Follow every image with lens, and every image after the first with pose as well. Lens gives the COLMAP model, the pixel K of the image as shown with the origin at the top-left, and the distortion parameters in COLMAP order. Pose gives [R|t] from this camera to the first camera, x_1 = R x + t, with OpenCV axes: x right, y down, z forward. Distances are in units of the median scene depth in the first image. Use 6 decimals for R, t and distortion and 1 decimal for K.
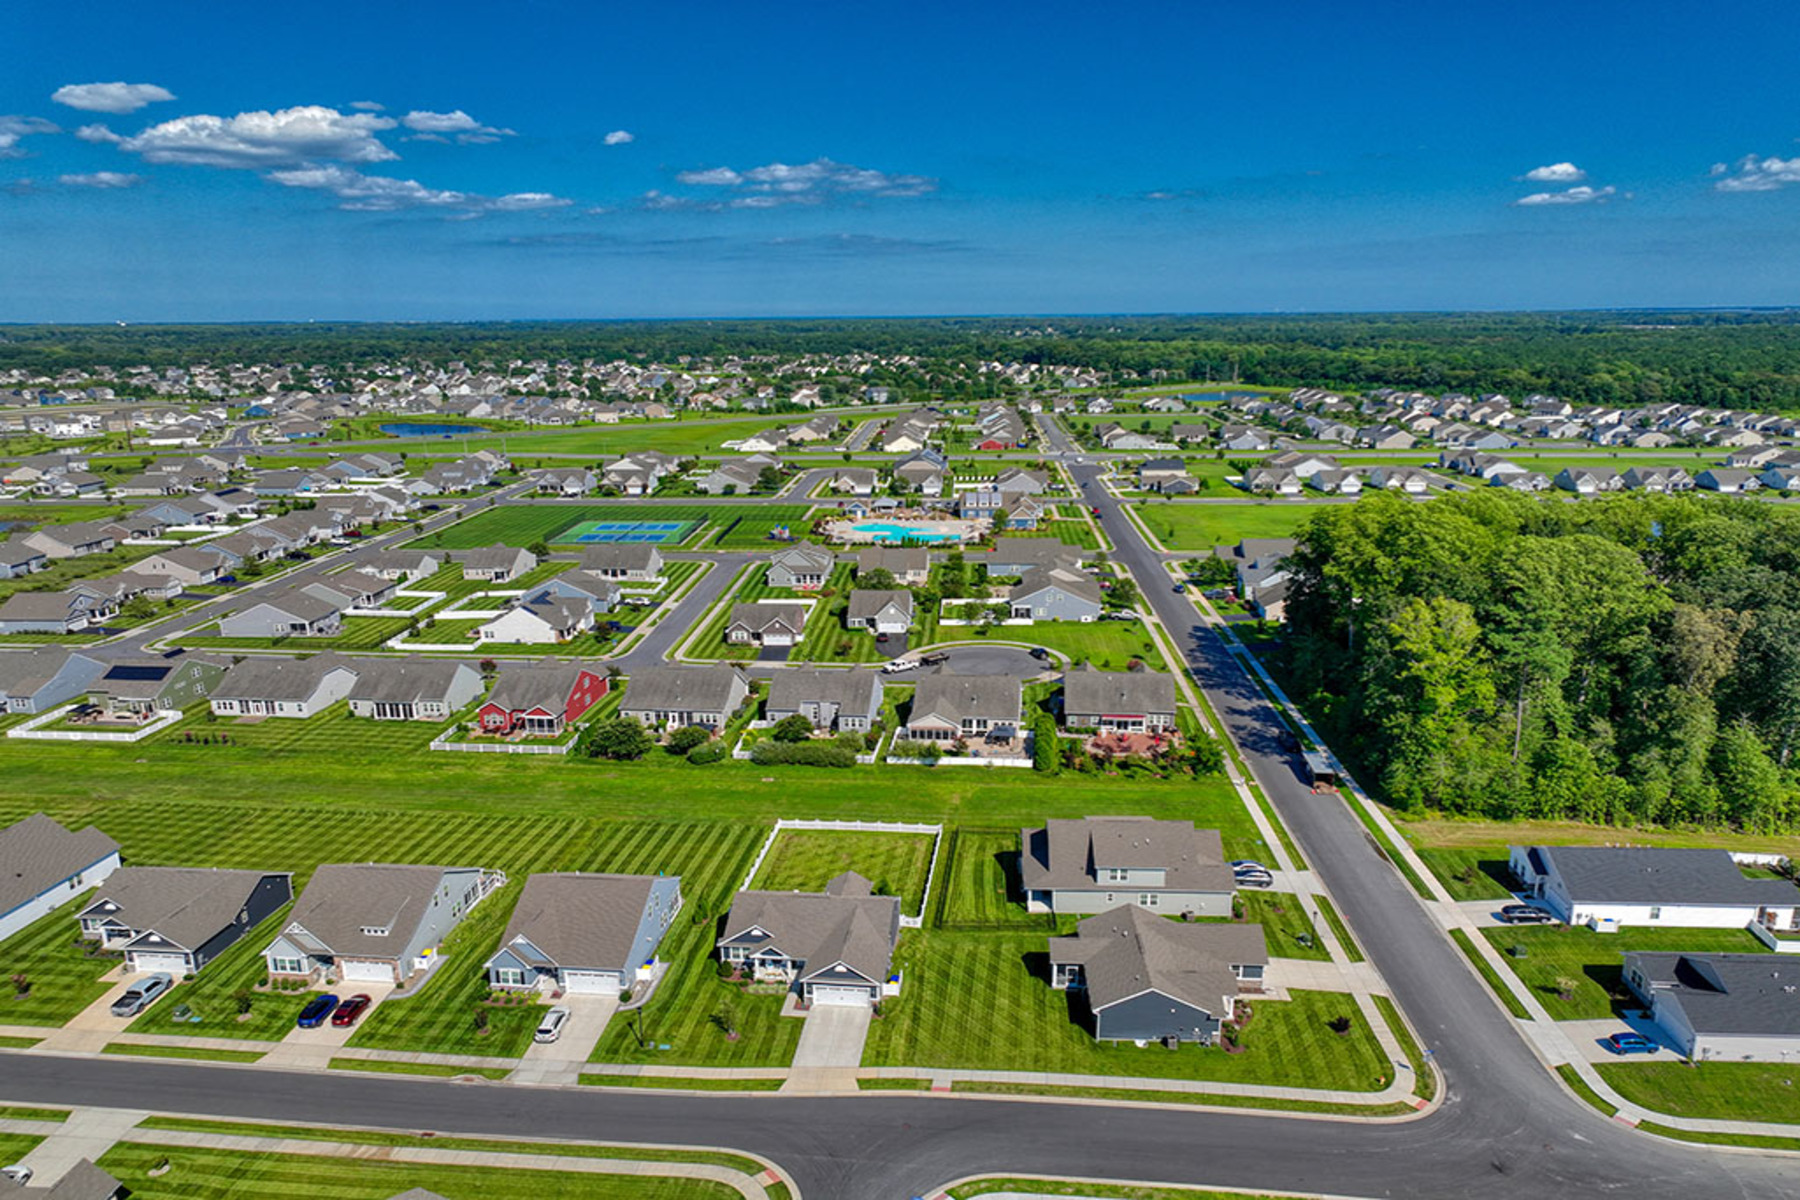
lens RADIAL K [[1270.1, 0, 902.3], [0, 1270.1, 591.2], [0, 0, 1]] dist [-0.000846, 0.011745]
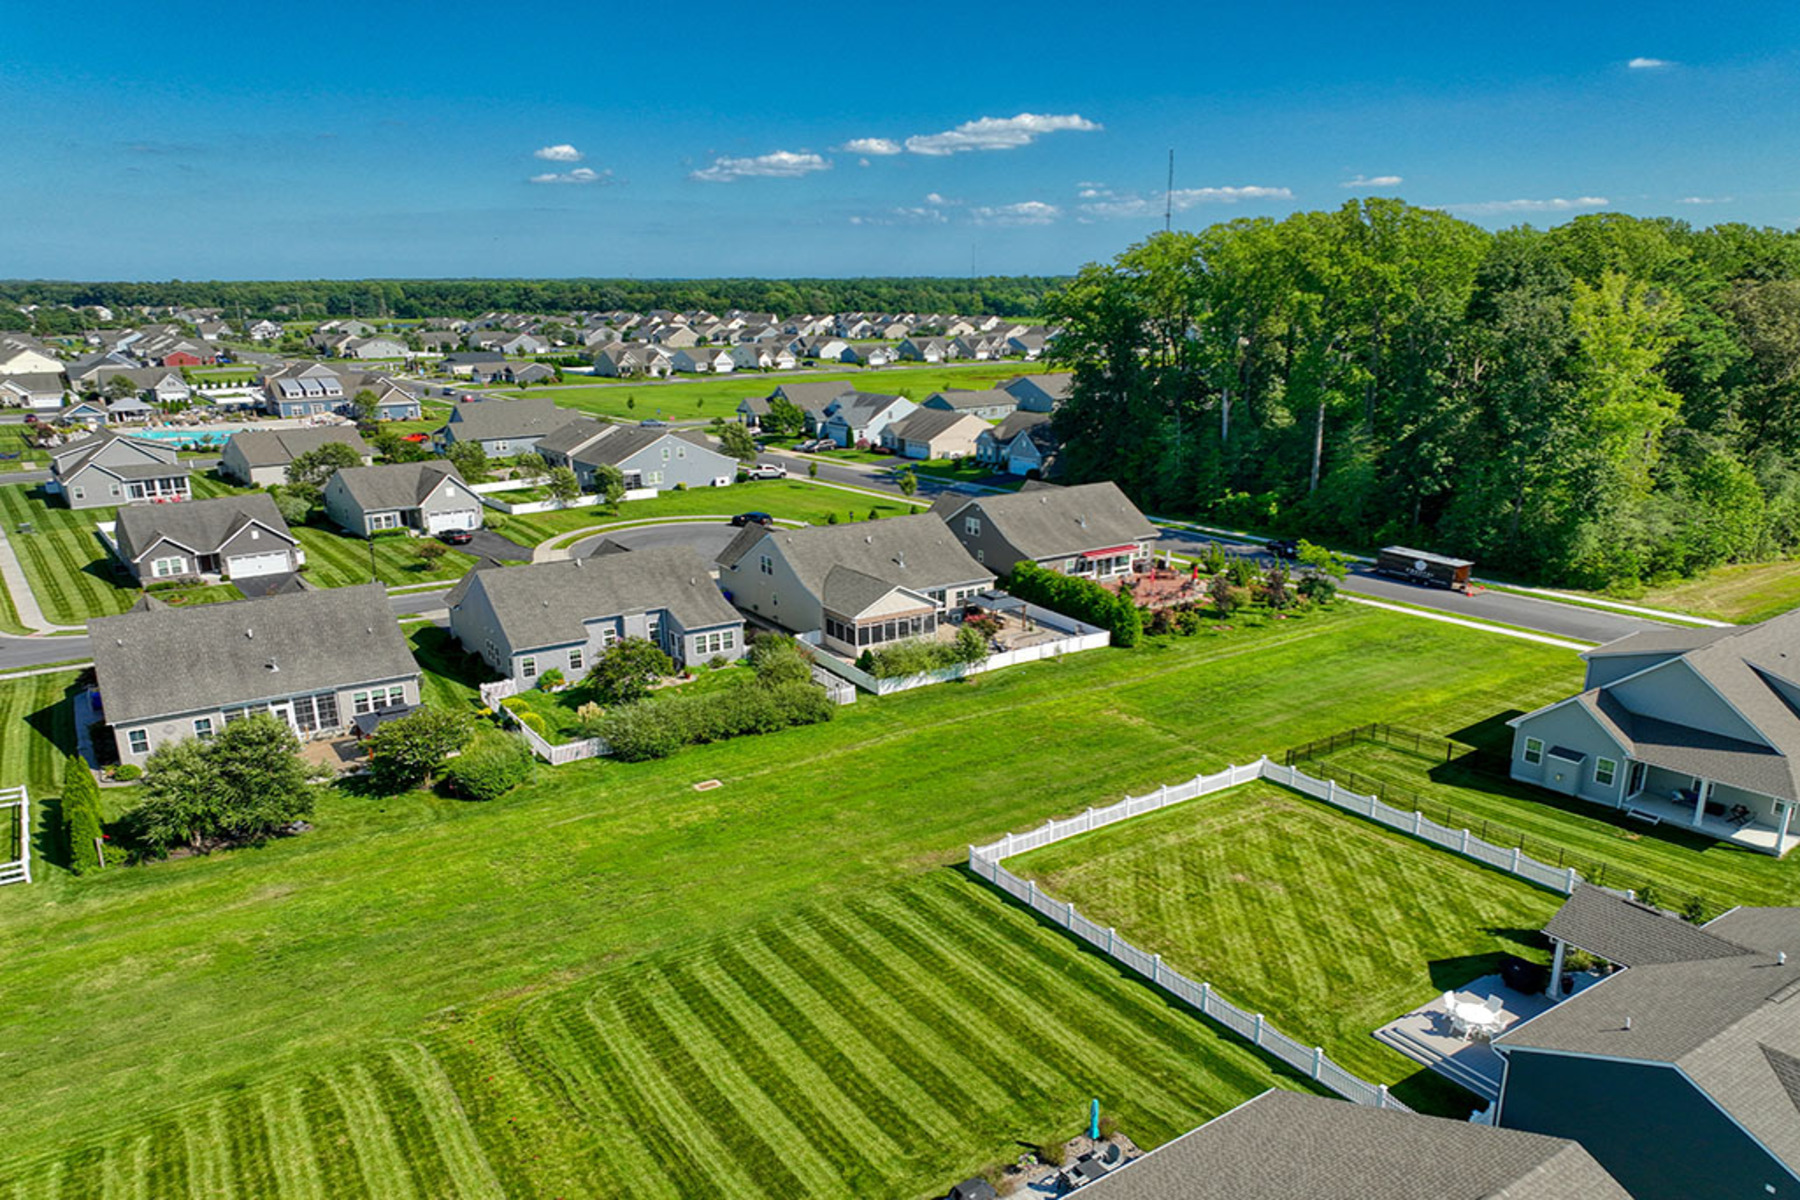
lens RADIAL K [[1252.8, 0, 903.5], [0, 1252.8, 669.8], [0, 0, 1]] dist [0.004121, 0.001118]
pose [[0.762641, -0.188021, 0.618892, -0.274440], [0.137223, 0.982070, 0.129261, 0.063422], [-0.632099, -0.013654, 0.774768, 0.598099]]
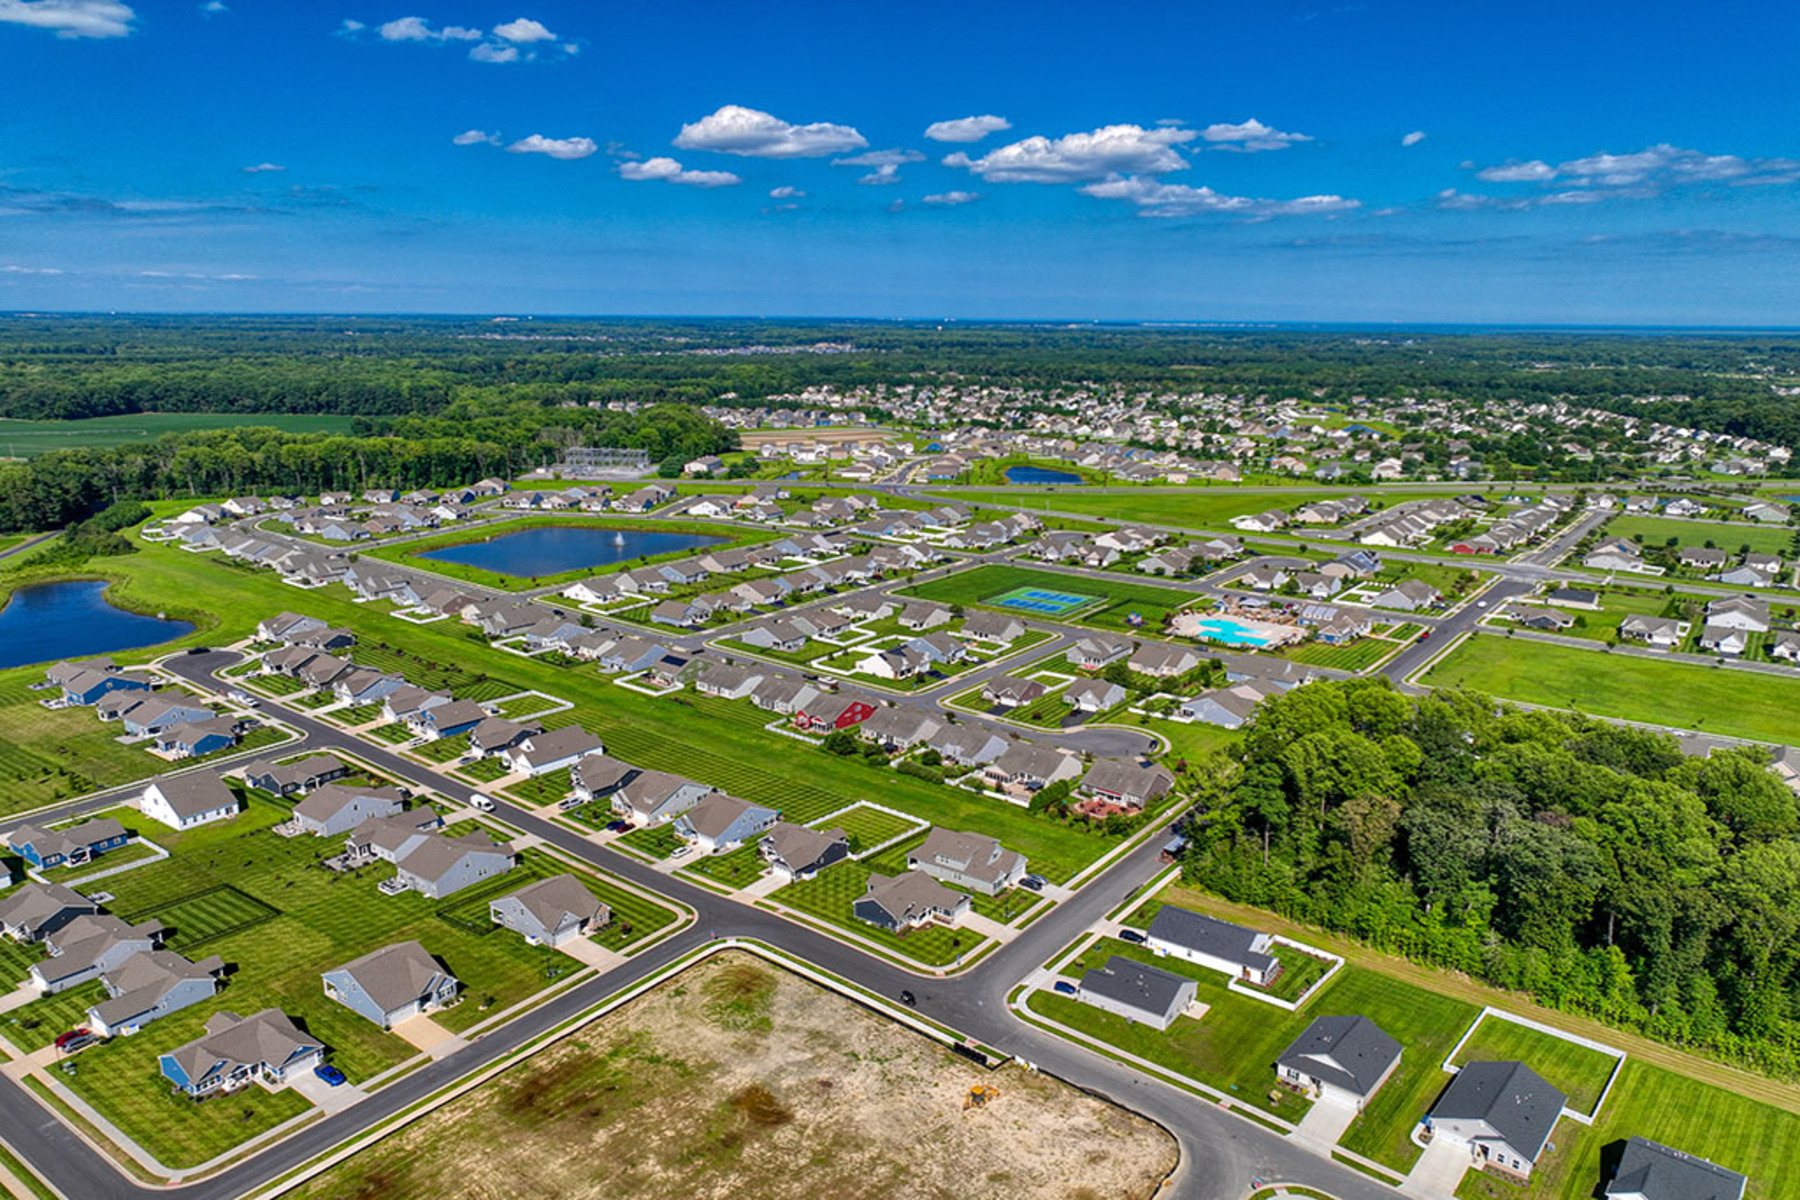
lens RADIAL K [[1273.2, 0, 903.9], [0, 1273.2, 549.4], [0, 0, 1]] dist [0.002761, -0.003164]
pose [[0.836644, 0.116689, -0.535174, 0.771865], [-0.134103, 0.990947, 0.006420, -0.177188], [0.531078, 0.066397, 0.844718, -0.503937]]
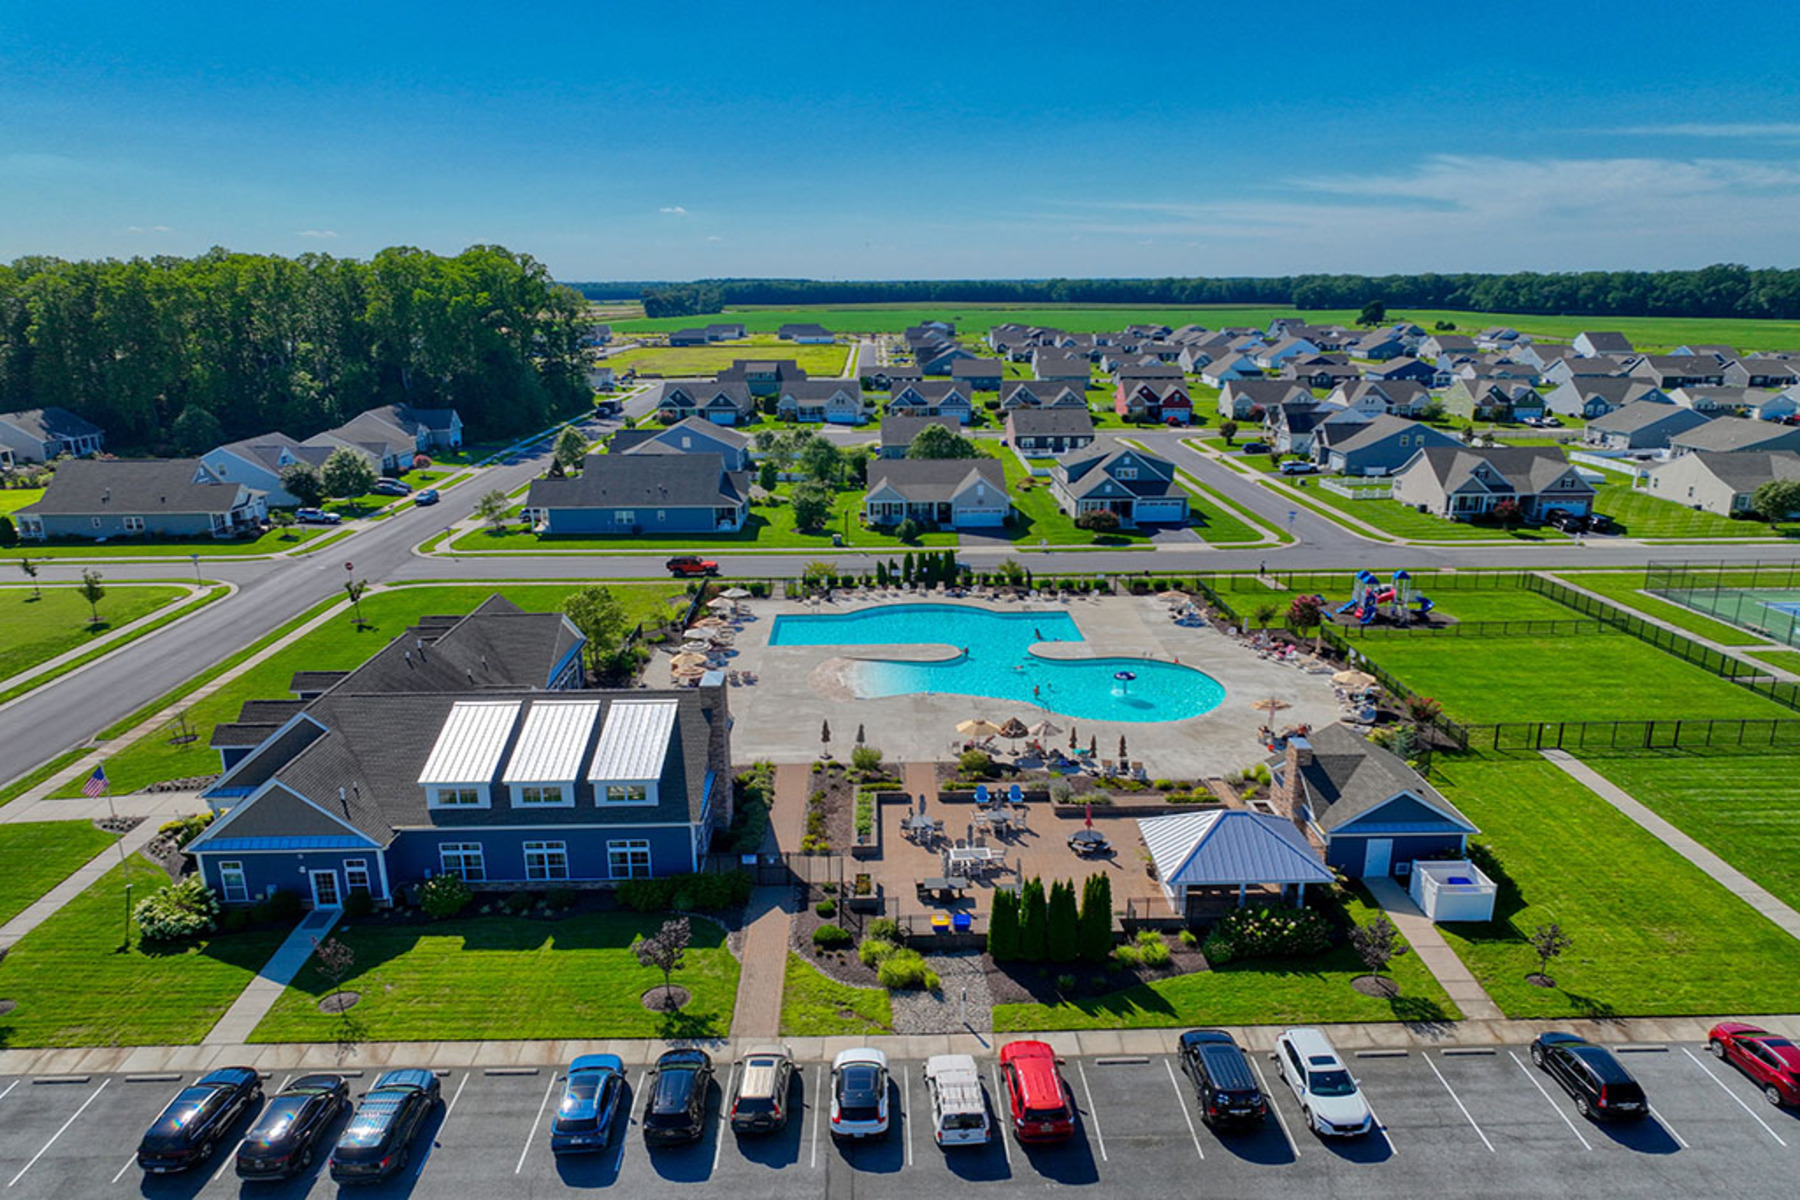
lens RADIAL K [[1252.8, 0, 903.5], [0, 1252.8, 669.8], [0, 0, 1]] dist [0.004121, 0.001118]
pose [[-0.994307, 0.050804, -0.093660, 0.082260], [-0.003345, 0.863691, 0.504010, -0.336259], [0.106499, 0.501454, -0.858604, 2.350215]]
